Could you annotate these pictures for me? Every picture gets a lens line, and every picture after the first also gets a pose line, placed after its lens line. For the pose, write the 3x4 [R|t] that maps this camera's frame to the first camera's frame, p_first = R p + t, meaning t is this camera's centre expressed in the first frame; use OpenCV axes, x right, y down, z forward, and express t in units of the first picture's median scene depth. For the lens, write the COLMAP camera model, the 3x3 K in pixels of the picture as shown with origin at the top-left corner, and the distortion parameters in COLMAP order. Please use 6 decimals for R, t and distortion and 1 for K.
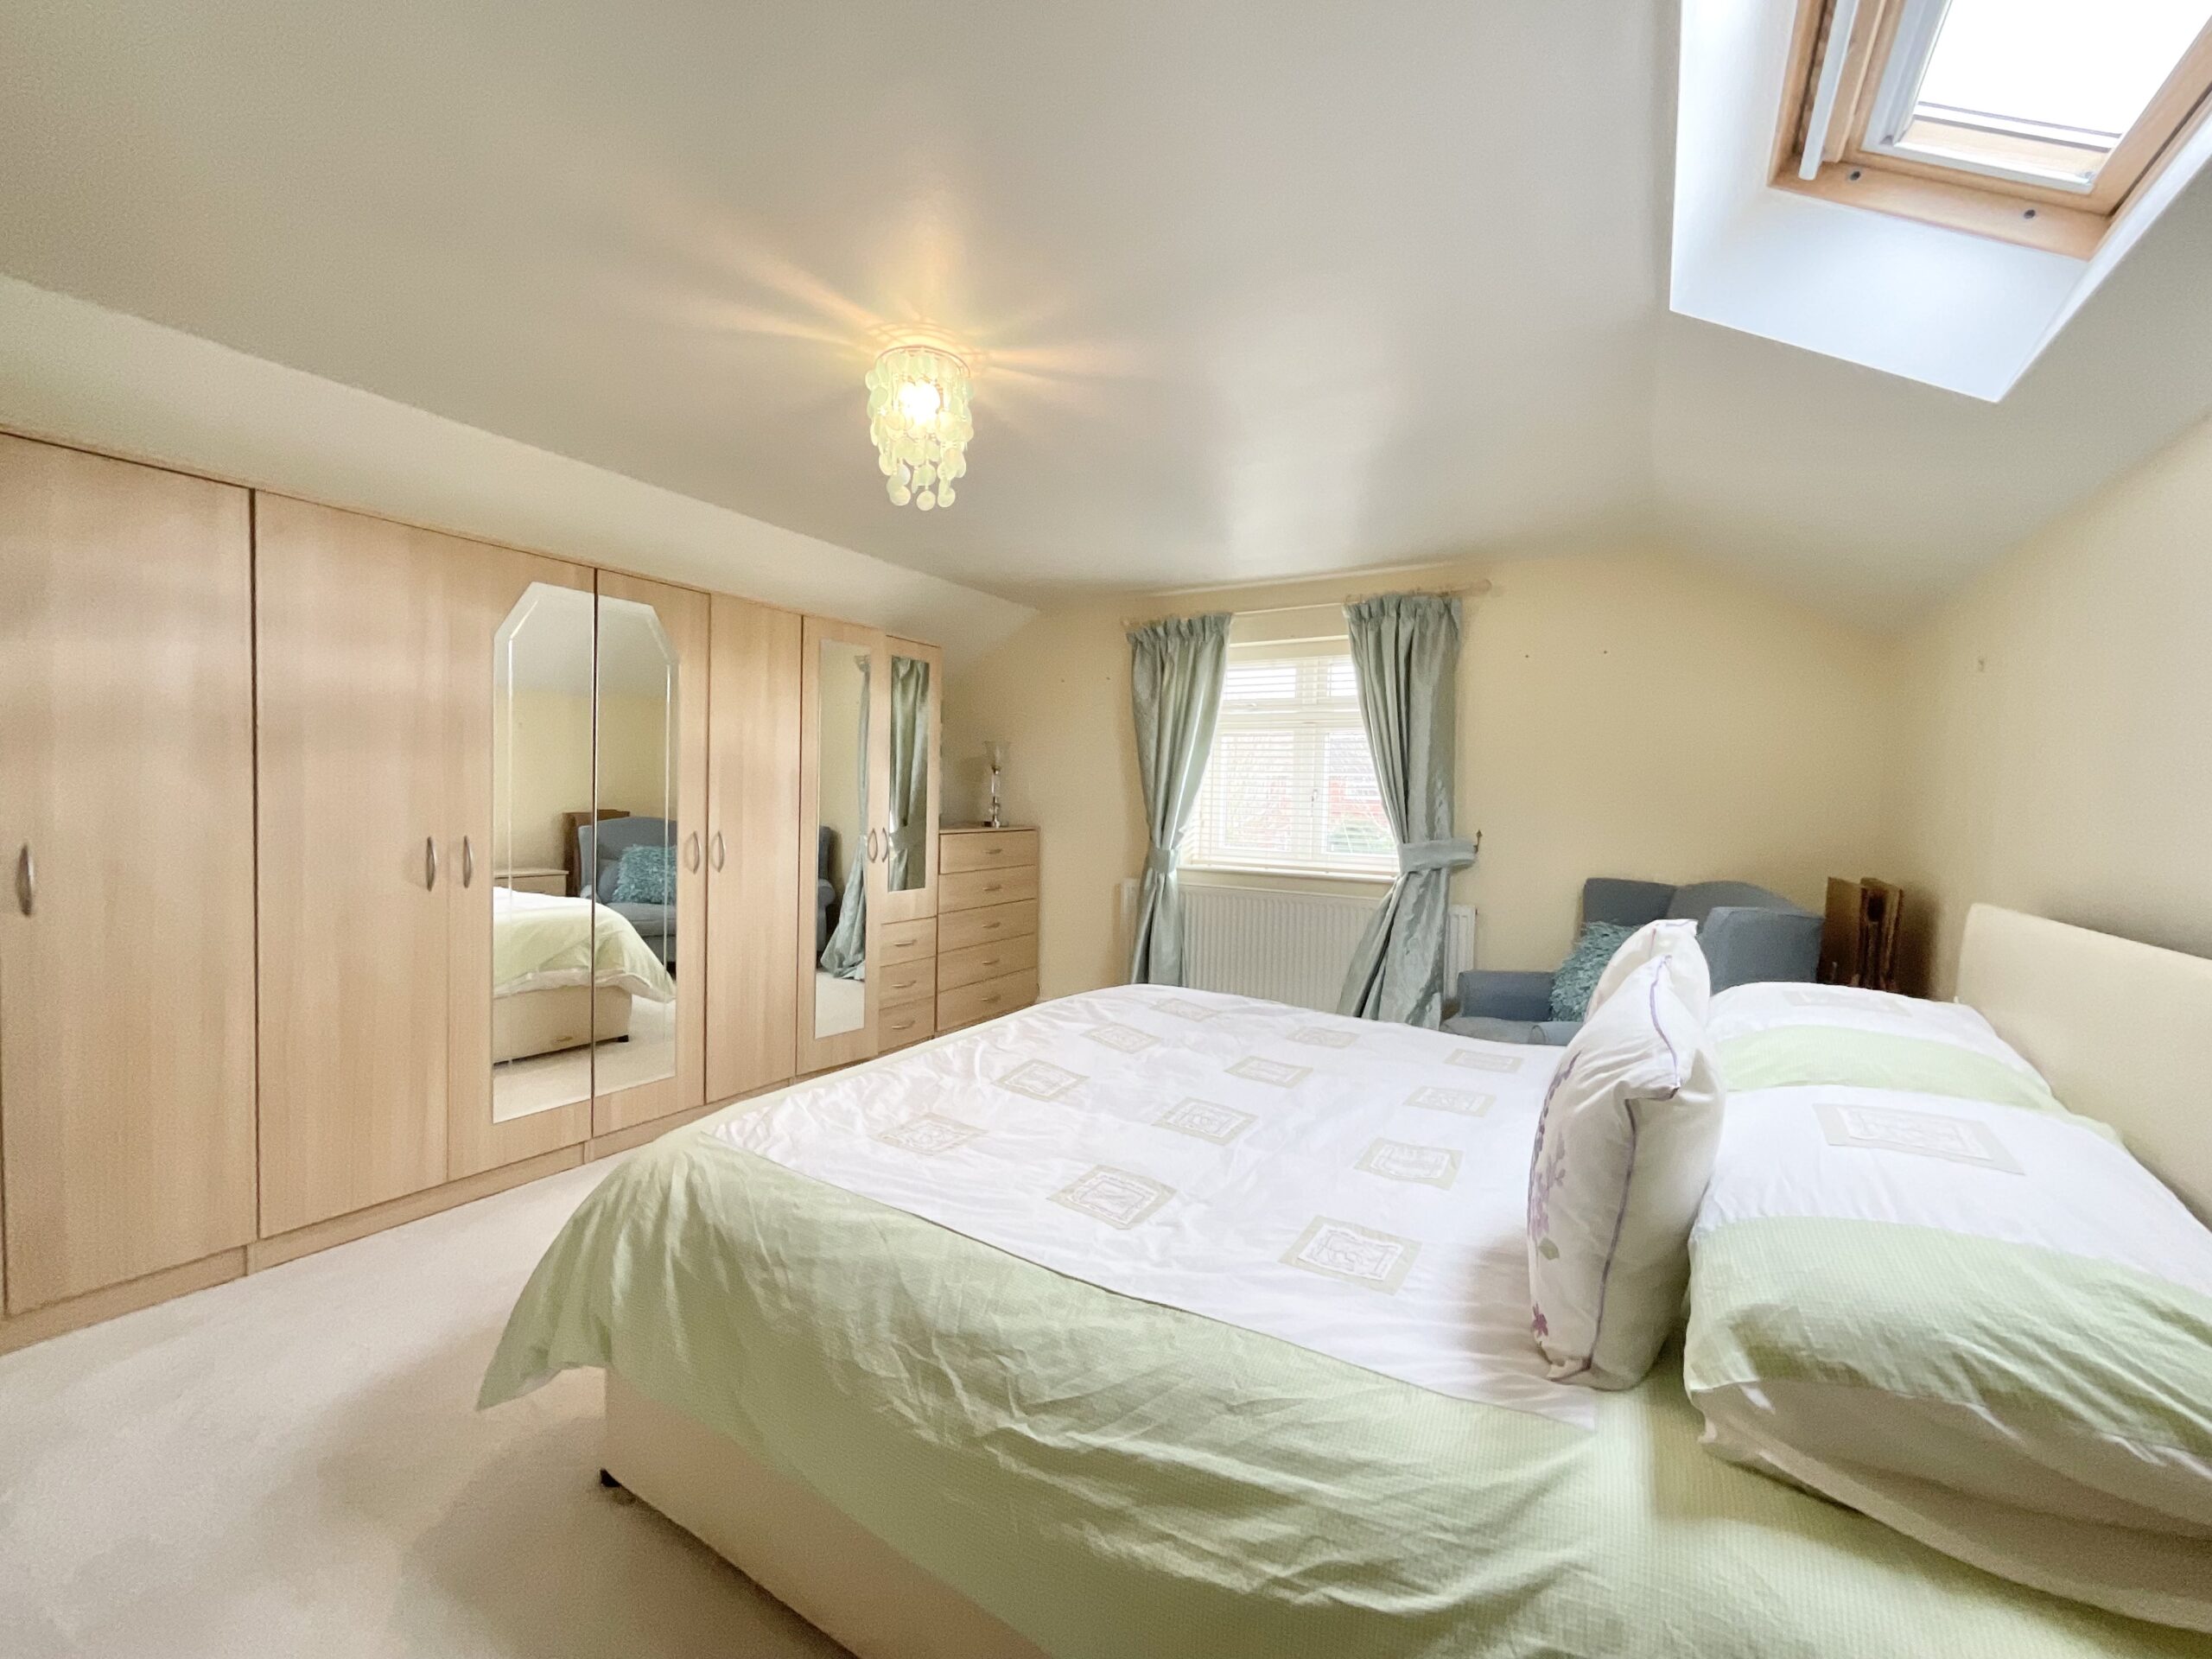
lens RADIAL K [[900.4, 0, 1106.9], [0, 900.4, 826.0], [0, 0, 1]] dist [-0.002745, 0.000019]
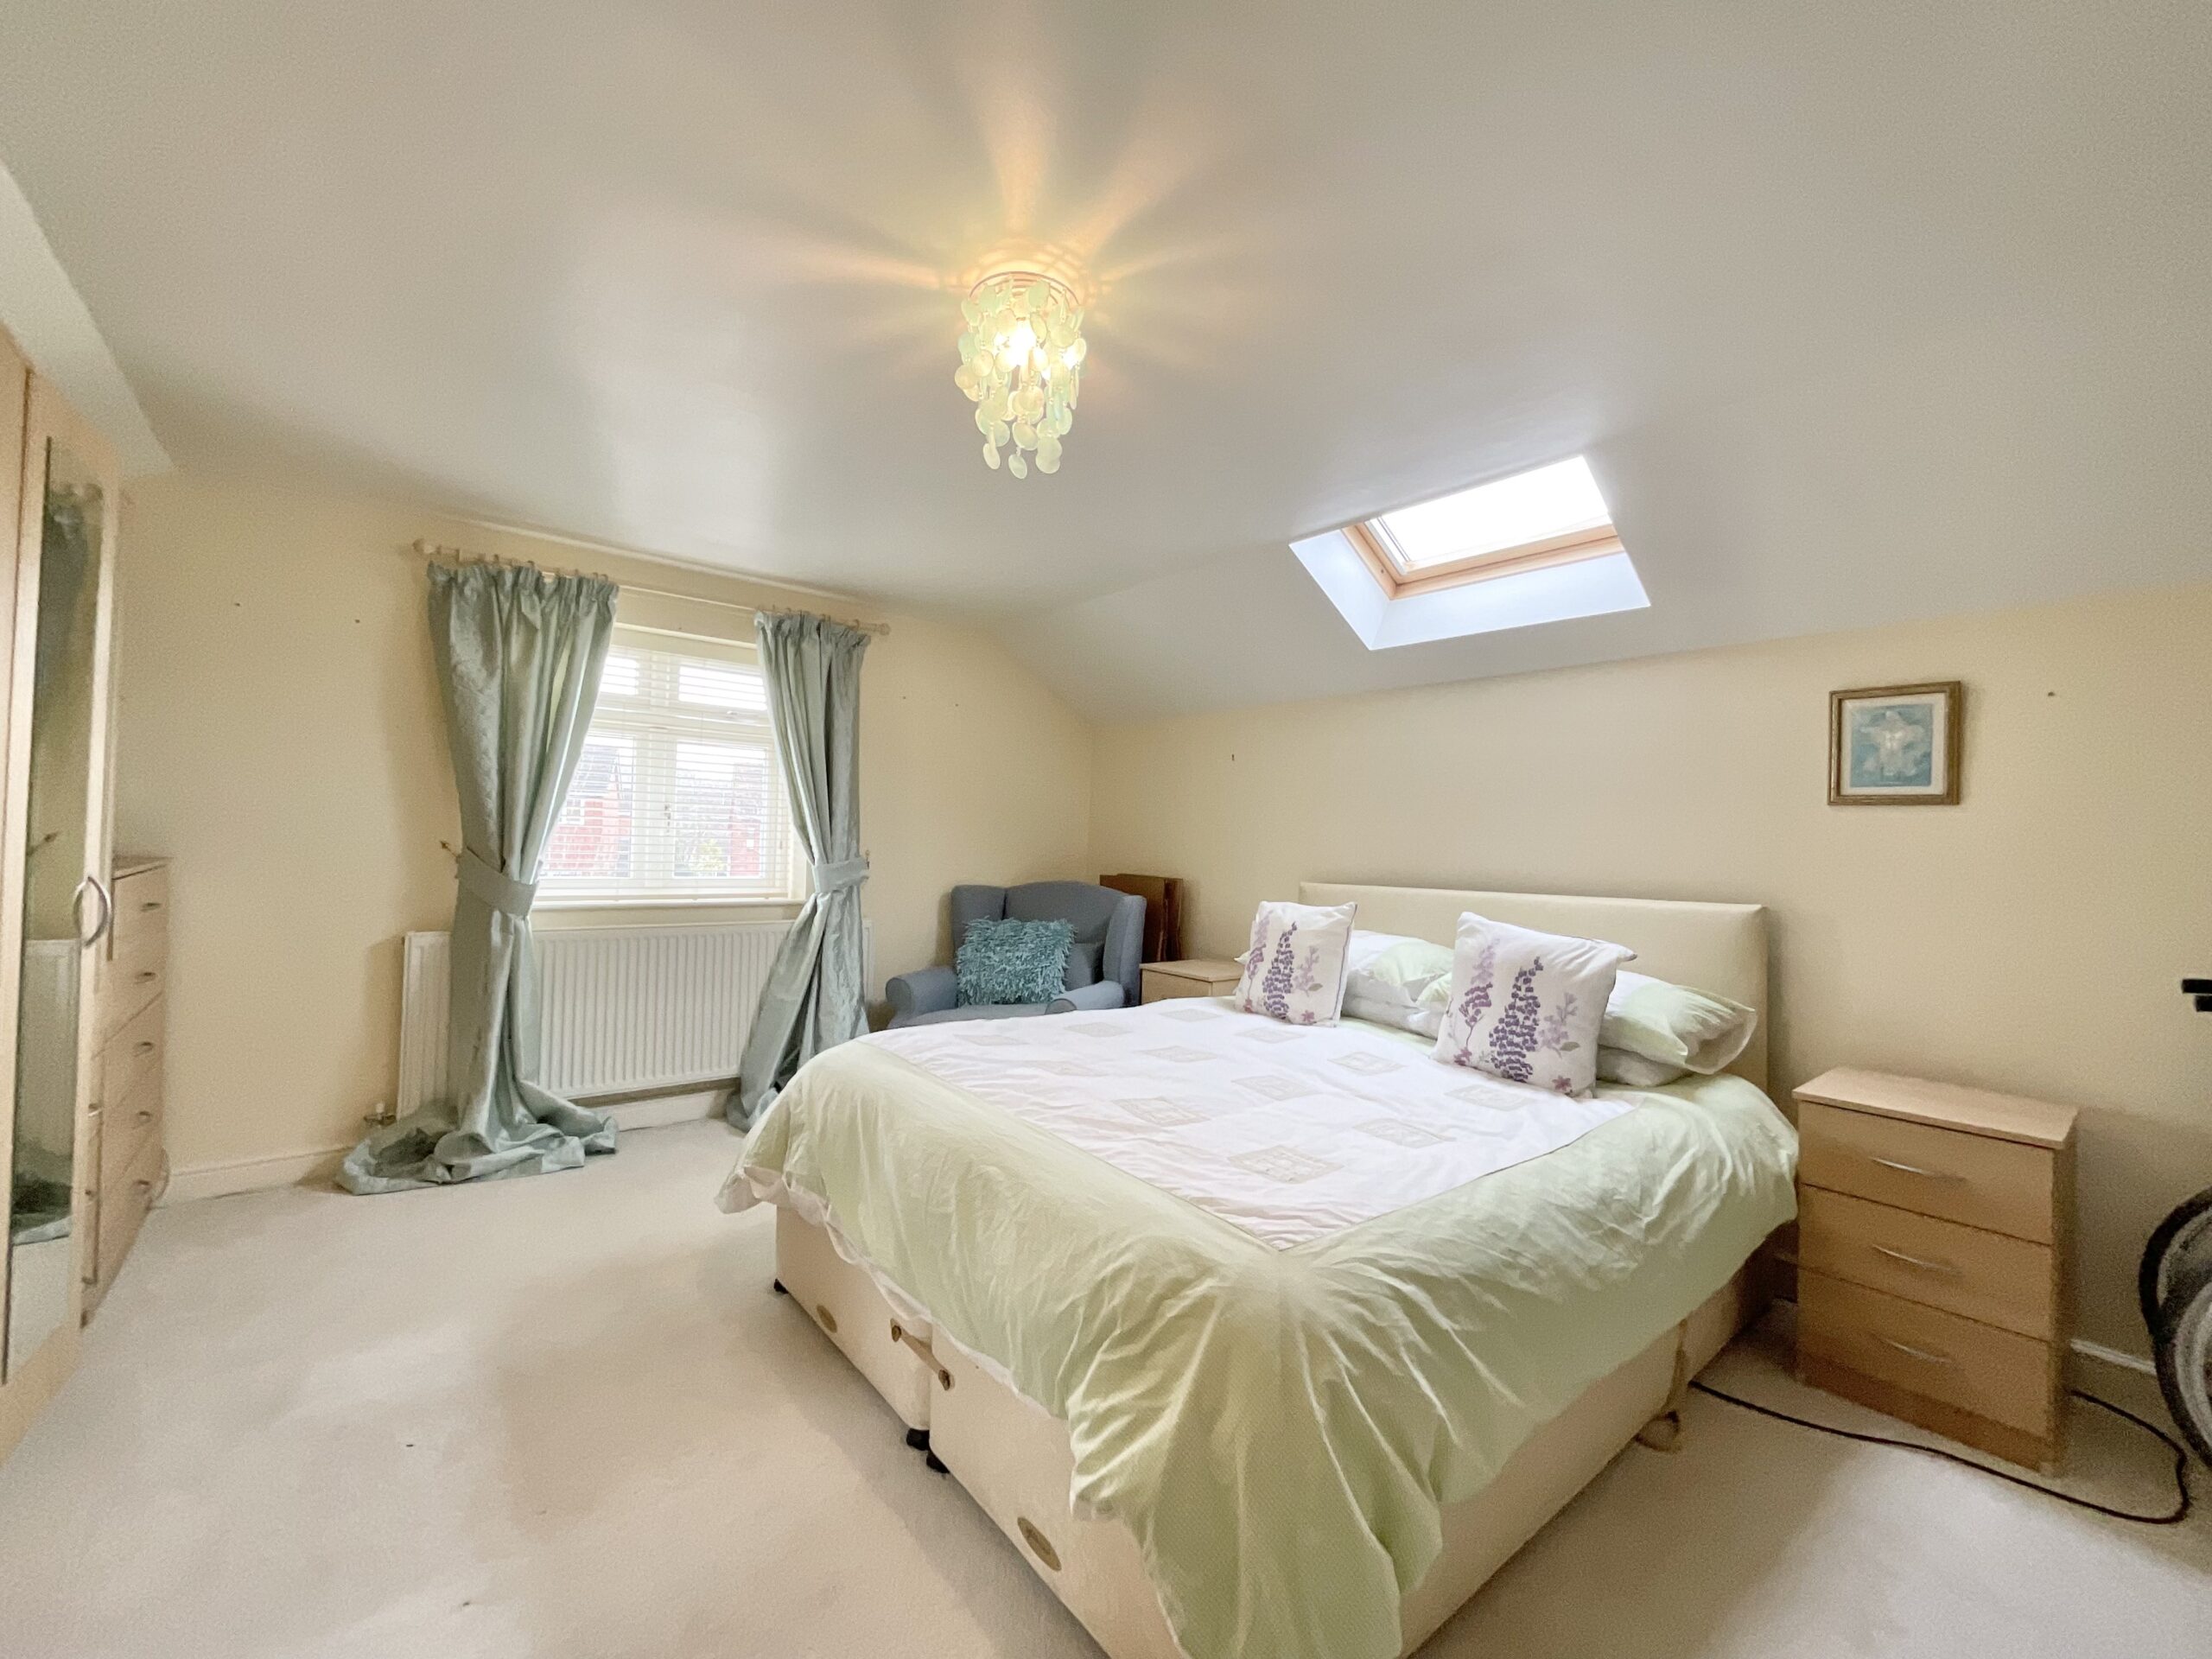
lens RADIAL K [[900.4, 0, 1105.9], [0, 900.4, 820.5], [0, 0, 1]] dist [-0.002745, 0.000019]
pose [[0.330667, 0.007710, 0.943716, -0.615784], [0.007227, 0.999917, -0.010701, -0.018344], [-0.943720, 0.010358, 0.330584, 0.426406]]
